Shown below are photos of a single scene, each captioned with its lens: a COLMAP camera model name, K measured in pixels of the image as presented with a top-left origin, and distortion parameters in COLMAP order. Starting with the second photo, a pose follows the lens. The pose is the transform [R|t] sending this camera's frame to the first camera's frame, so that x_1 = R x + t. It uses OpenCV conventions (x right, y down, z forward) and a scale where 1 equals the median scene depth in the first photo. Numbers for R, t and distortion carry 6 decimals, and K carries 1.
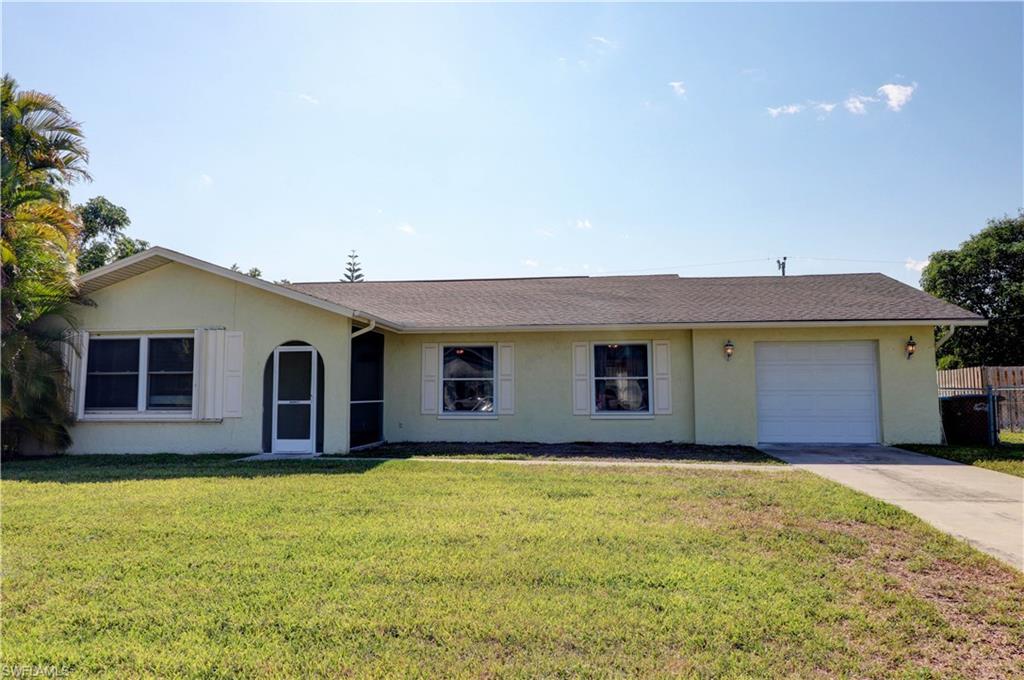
lens RADIAL K [[743.4, 0, 513.8], [0, 743.4, 336.6], [0, 0, 1]] dist [0.001901, 0.006463]
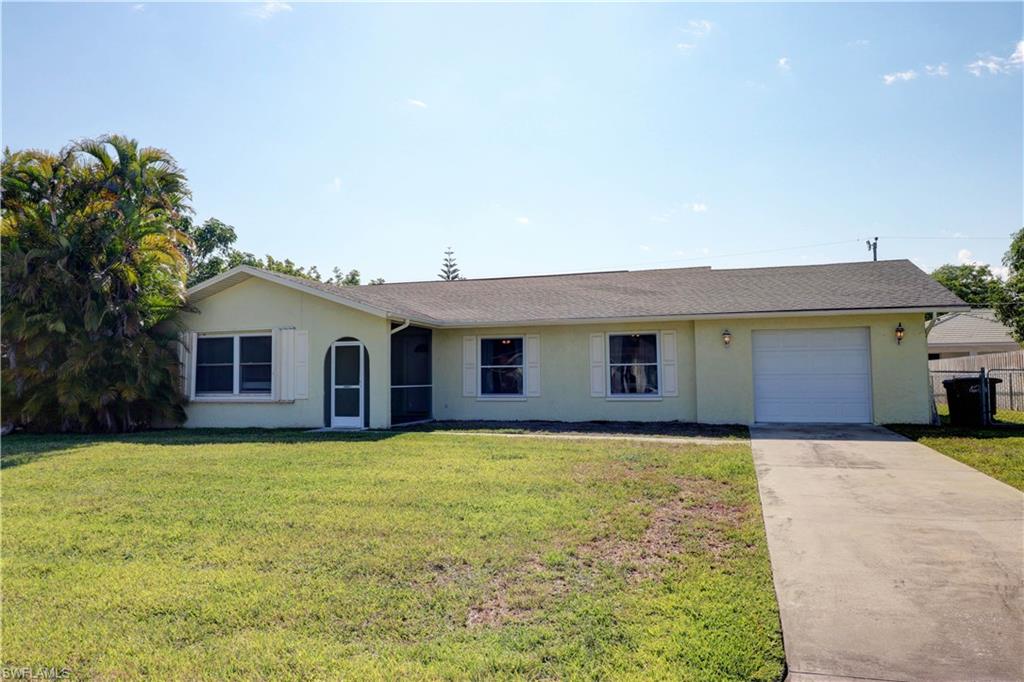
lens RADIAL K [[743.4, 0, 510.9], [0, 743.4, 343.1], [0, 0, 1]] dist [0.001901, 0.006463]
pose [[0.983522, -0.014176, -0.180233, 0.175148], [0.019555, 0.999414, 0.028107, -0.012401], [0.179729, -0.031168, 0.983222, -0.147703]]
